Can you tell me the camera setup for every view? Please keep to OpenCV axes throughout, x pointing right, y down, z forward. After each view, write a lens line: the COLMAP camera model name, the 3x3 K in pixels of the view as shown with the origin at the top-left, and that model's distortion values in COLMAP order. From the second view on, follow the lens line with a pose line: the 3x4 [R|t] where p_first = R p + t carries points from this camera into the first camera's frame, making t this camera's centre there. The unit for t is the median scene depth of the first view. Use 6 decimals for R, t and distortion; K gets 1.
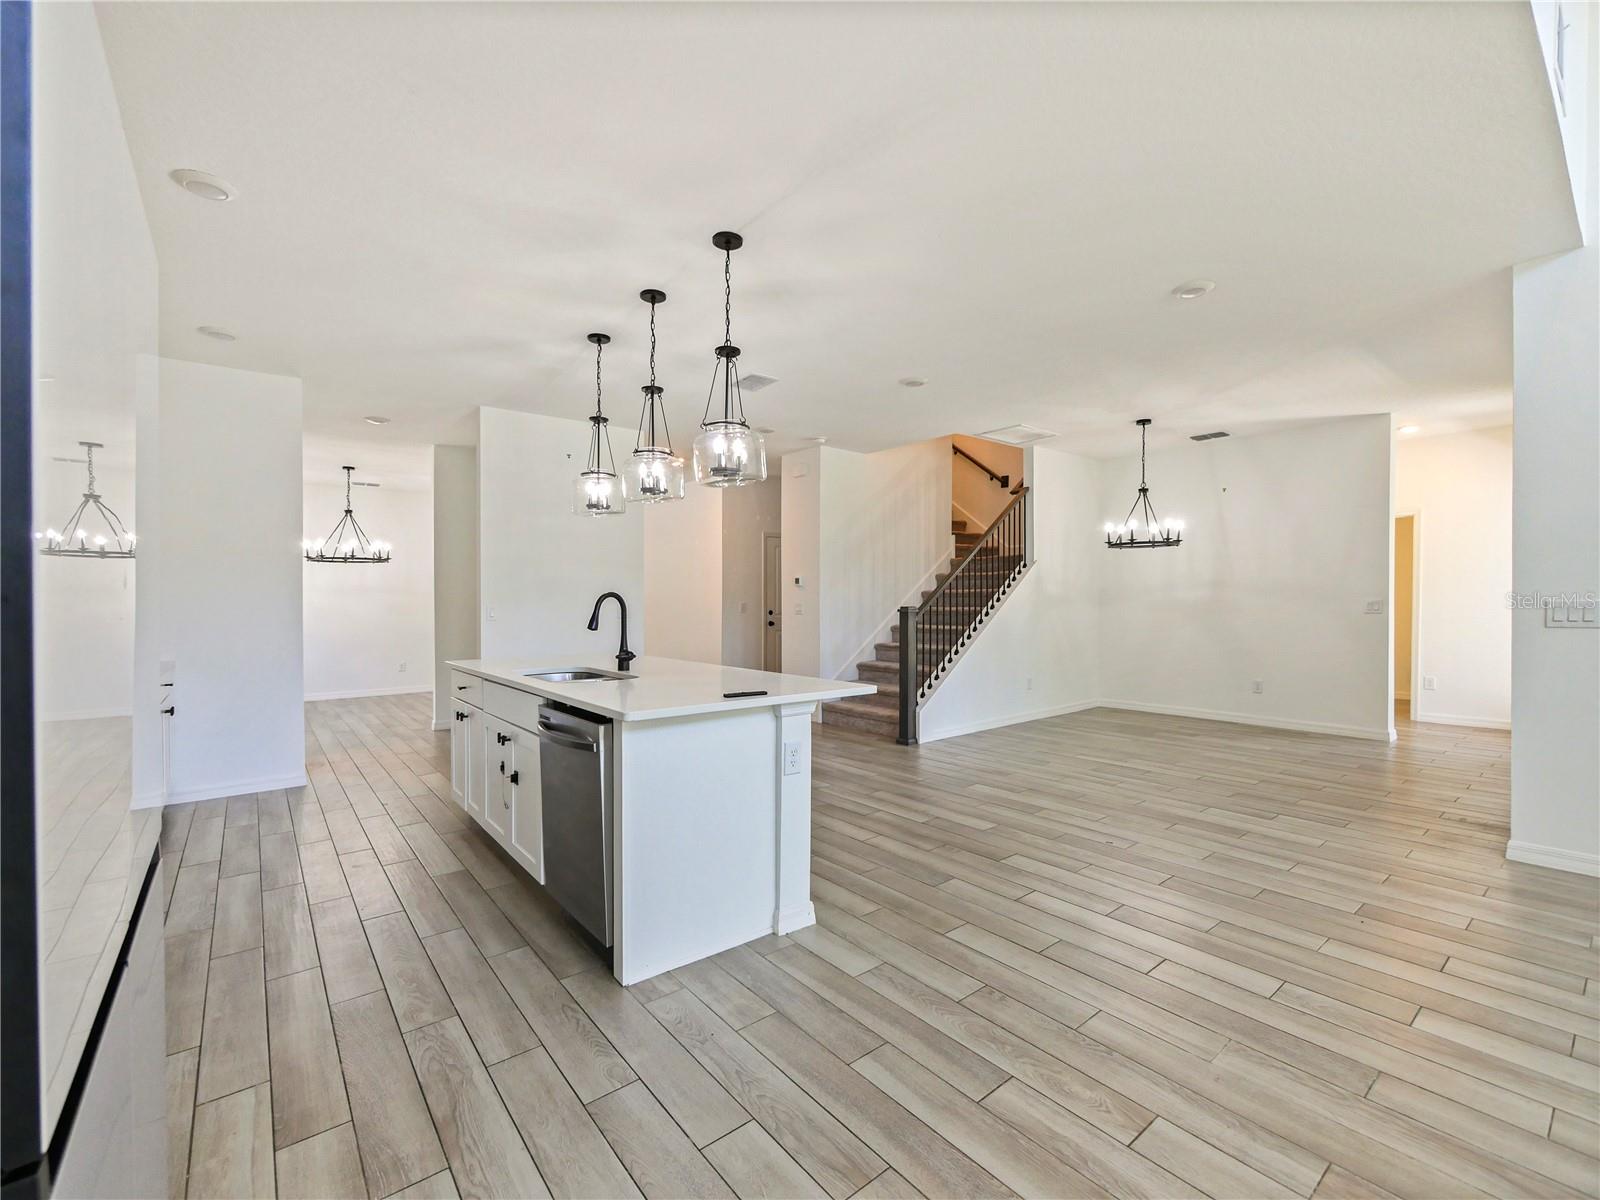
lens RADIAL K [[698.4, 0, 792.0], [0, 698.4, 605.1], [0, 0, 1]] dist [-0.000241, -0.000674]
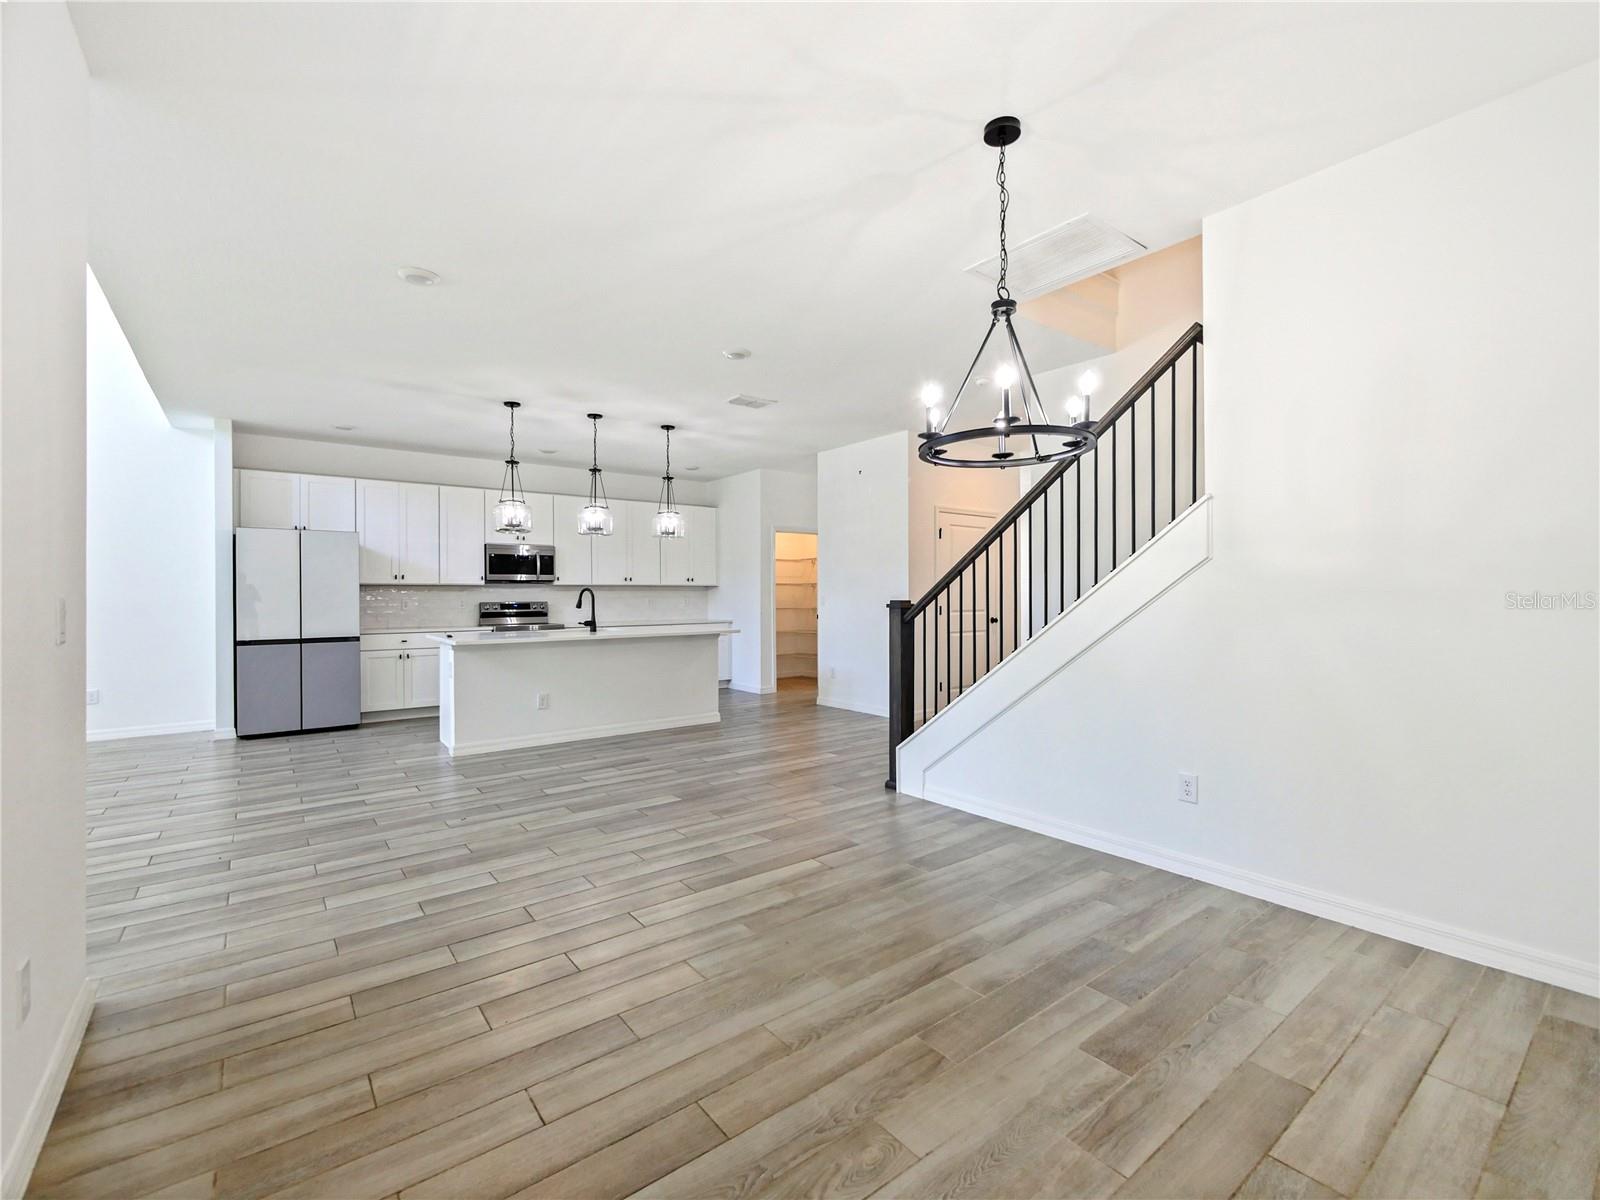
lens RADIAL K [[698.4, 0, 790.5], [0, 698.4, 593.7], [0, 0, 1]] dist [-0.000241, -0.000674]
pose [[-0.019225, 0.007320, -0.999788, 1.590285], [0.001699, 0.999972, 0.007288, -0.017231], [0.999814, -0.001558, -0.019237, 1.593327]]
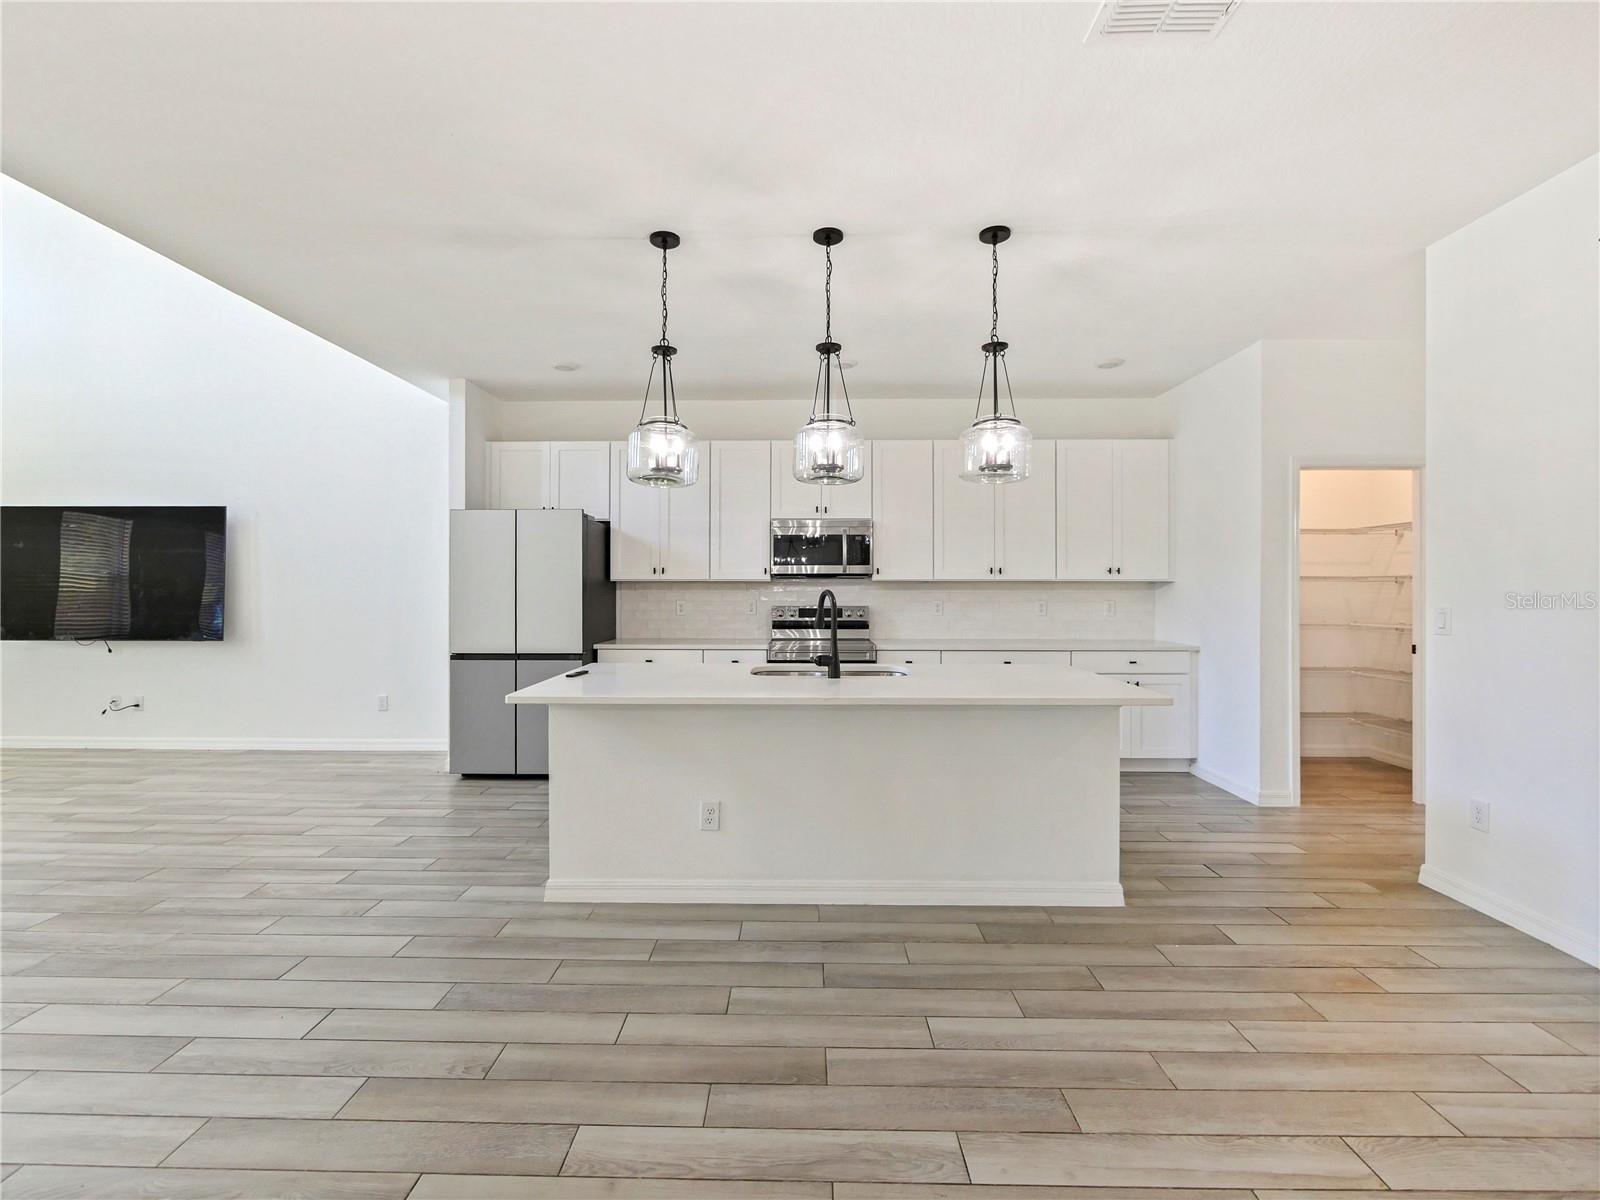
lens RADIAL K [[698.4, 0, 792.6], [0, 698.4, 585.3], [0, 0, 1]] dist [-0.000241, -0.000674]
pose [[-0.631325, 0.005711, -0.775497, 0.498558], [0.001895, 0.999981, 0.005822, -0.030748], [0.775516, 0.002206, -0.631324, 1.573110]]
